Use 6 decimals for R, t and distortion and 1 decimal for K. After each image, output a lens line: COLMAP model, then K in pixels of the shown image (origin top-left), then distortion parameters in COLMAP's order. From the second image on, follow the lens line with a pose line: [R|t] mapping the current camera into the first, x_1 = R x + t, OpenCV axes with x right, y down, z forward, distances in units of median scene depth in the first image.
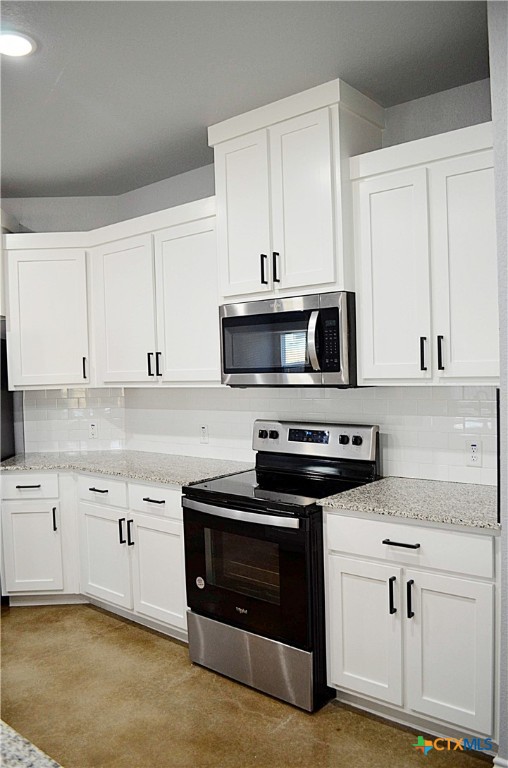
lens RADIAL K [[605.4, 0, 257.7], [0, 605.4, 386.8], [0, 0, 1]] dist [-0.074667, 0.002601]
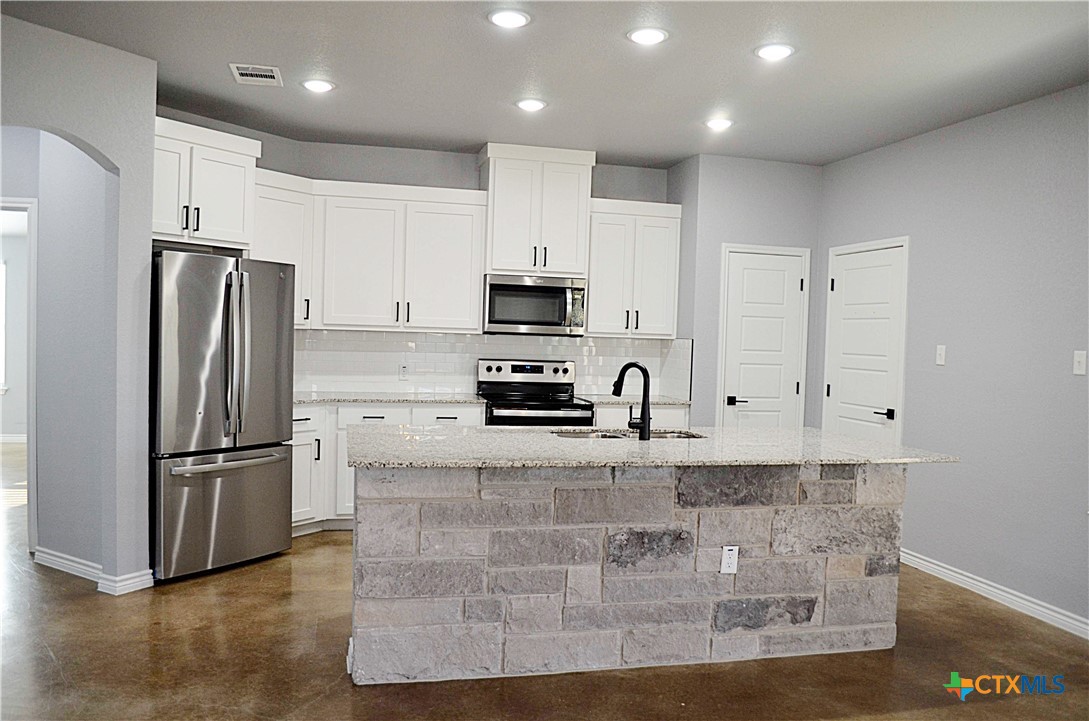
lens RADIAL K [[858.5, 0, 546.7], [0, 858.5, 369.6], [0, 0, 1]] dist [-0.074667, 0.002601]
pose [[0.596478, 0.007787, 0.802592, -1.563005], [-0.022747, 0.999715, 0.007206, 0.066132], [-0.802307, -0.022555, 0.596485, -0.280834]]
